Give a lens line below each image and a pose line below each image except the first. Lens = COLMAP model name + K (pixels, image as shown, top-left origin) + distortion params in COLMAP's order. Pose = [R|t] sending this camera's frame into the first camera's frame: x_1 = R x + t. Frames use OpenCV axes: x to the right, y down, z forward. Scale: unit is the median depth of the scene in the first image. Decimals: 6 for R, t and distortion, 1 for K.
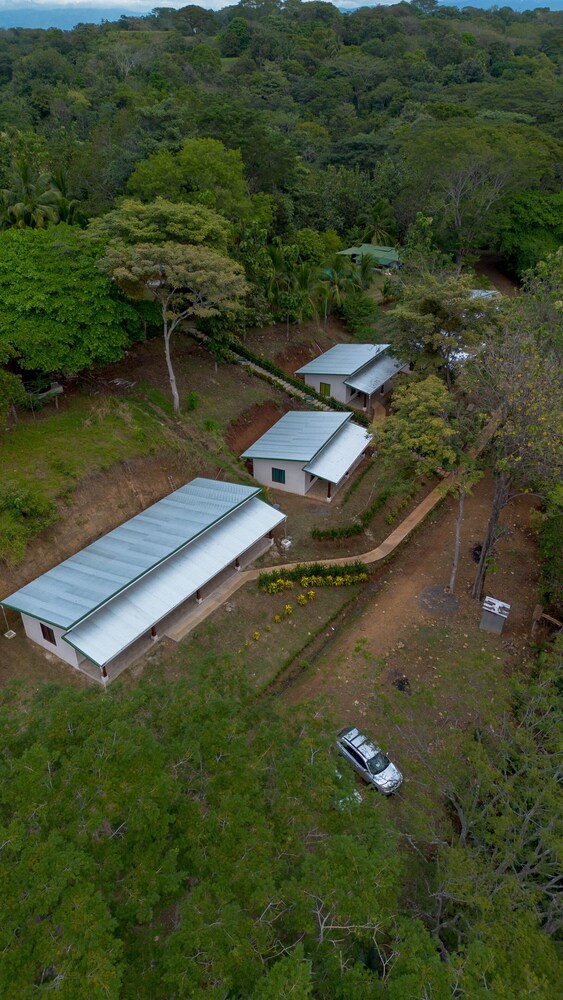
lens RADIAL K [[703.5, 0, 282.5], [0, 703.5, 497.8], [0, 0, 1]] dist [0.085051, -0.089569]
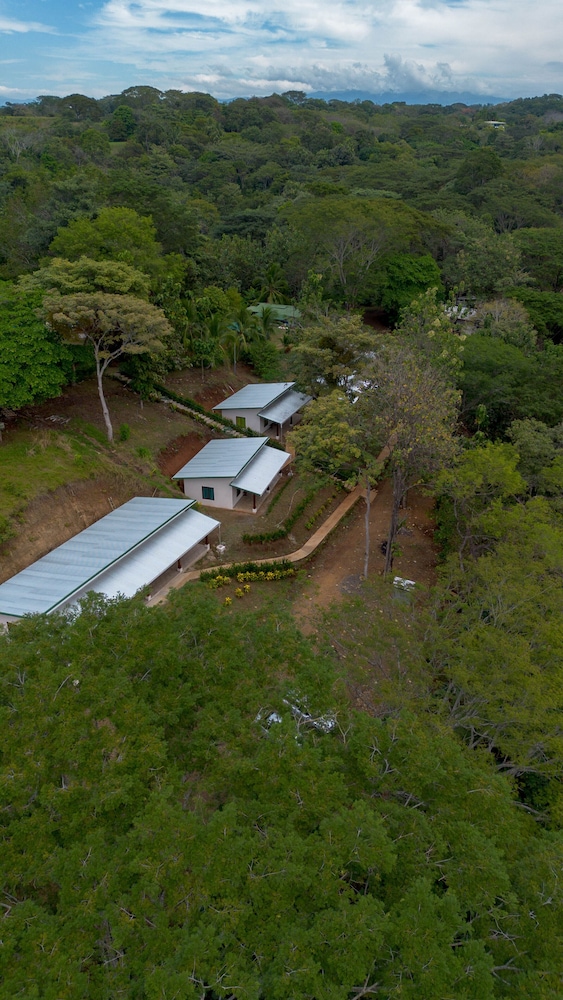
lens RADIAL K [[703.5, 0, 282.5], [0, 703.5, 497.8], [0, 0, 1]] dist [0.085051, -0.089569]
pose [[0.988966, -0.062329, 0.134394, -0.037413], [0.074207, 0.993591, -0.085264, 0.076477], [-0.128218, 0.094296, 0.987253, -0.114746]]
